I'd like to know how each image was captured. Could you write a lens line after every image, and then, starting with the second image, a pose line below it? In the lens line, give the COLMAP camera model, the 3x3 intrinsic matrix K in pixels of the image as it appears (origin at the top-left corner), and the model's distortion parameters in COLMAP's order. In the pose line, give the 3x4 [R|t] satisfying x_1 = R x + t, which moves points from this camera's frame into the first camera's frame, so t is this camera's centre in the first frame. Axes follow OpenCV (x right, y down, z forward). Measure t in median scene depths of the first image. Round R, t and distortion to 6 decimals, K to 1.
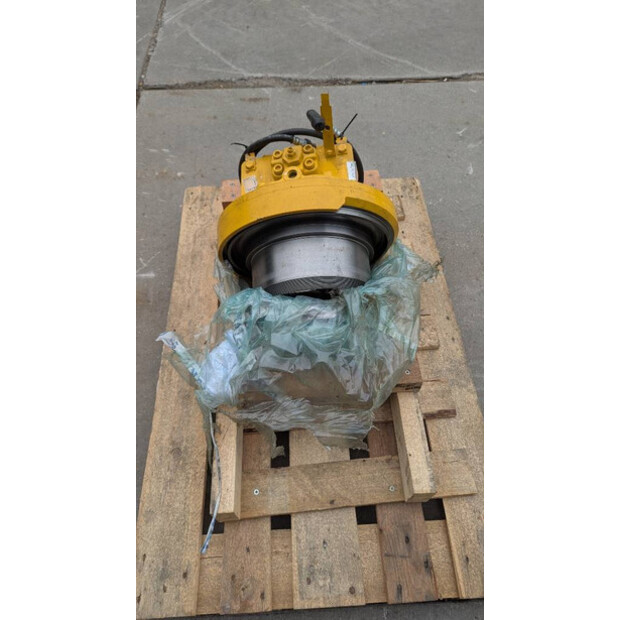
lens RADIAL K [[442.1, 0, 312.0], [0, 442.1, 308.0], [0, 0, 1]] dist [0.015365, -0.006200]
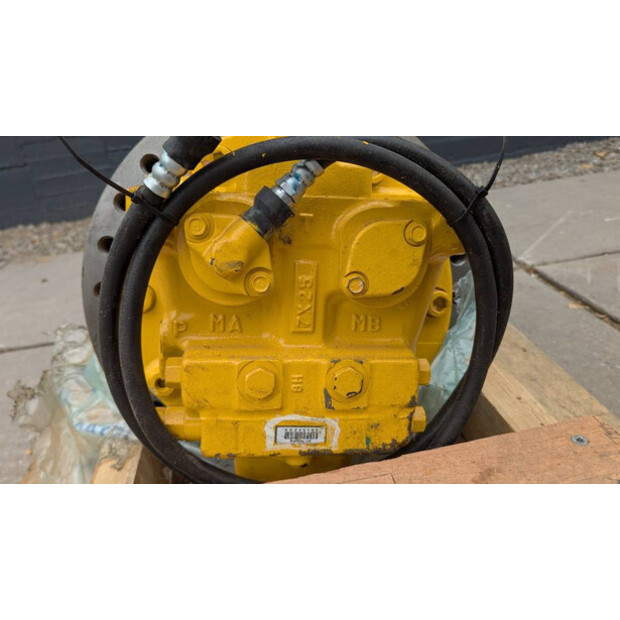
lens RADIAL K [[458.8, 0, 309.8], [0, 458.8, 306.9], [0, 0, 1]] dist [-0.001923, -0.007082]
pose [[-0.989543, 0.143405, -0.015493, -0.018202], [0.004674, 0.139234, 0.990248, -0.543231], [0.144164, 0.979821, -0.138448, 0.925562]]
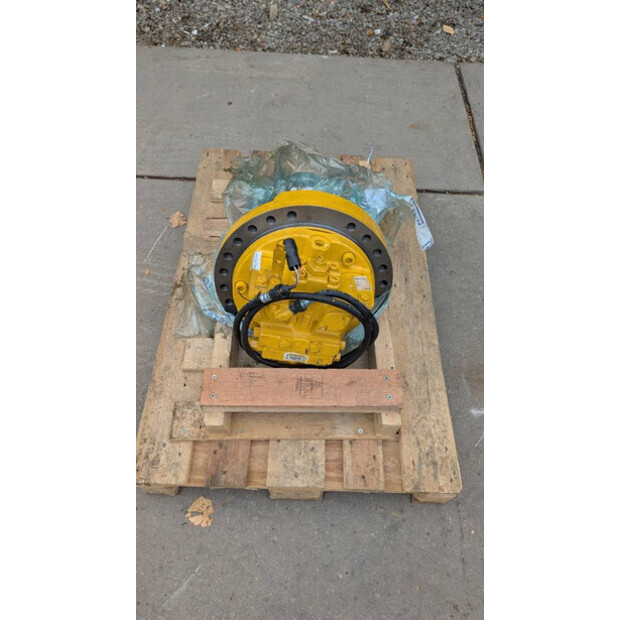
lens RADIAL K [[458.8, 0, 309.8], [0, 458.8, 306.9], [0, 0, 1]] dist [-0.001923, -0.007082]
pose [[-0.996647, -0.080228, 0.016094, -0.037884], [0.047013, -0.400454, 0.915110, -0.982004], [-0.066972, 0.912798, 0.402883, 0.537208]]
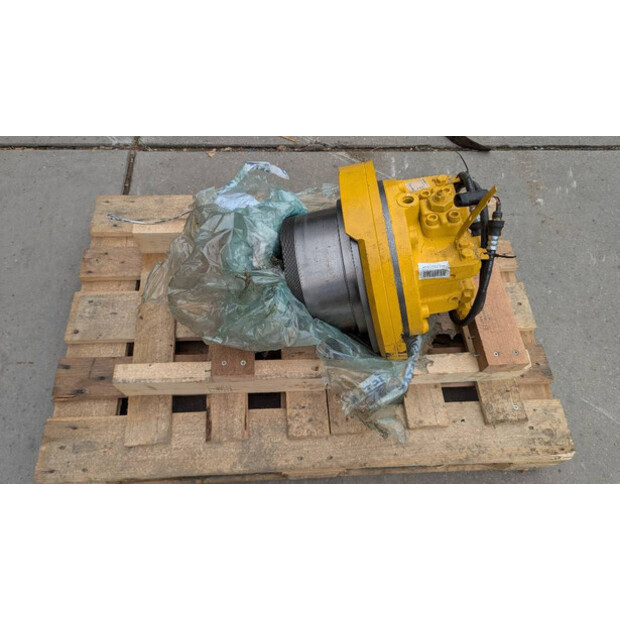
lens RADIAL K [[442.1, 0, 312.0], [0, 442.1, 308.0], [0, 0, 1]] dist [0.015365, -0.006200]
pose [[-0.003516, 0.891941, -0.452139, 0.410032], [-0.859871, 0.228123, 0.456708, -0.368323], [0.510500, 0.390387, 0.766151, 0.233807]]
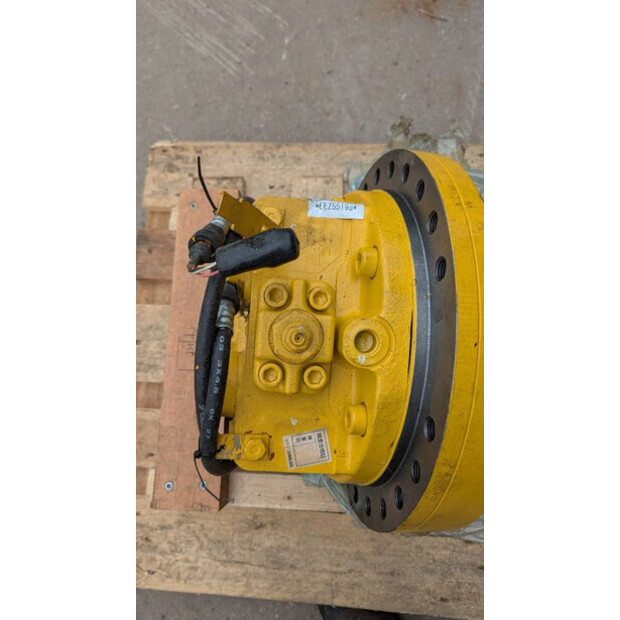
lens RADIAL K [[458.8, 0, 309.8], [0, 458.8, 306.9], [0, 0, 1]] dist [-0.001923, -0.007082]
pose [[0.113022, -0.973290, 0.199830, -0.077377], [0.876648, 0.192345, 0.441013, -0.401156], [-0.467670, 0.125336, 0.874972, 0.490487]]
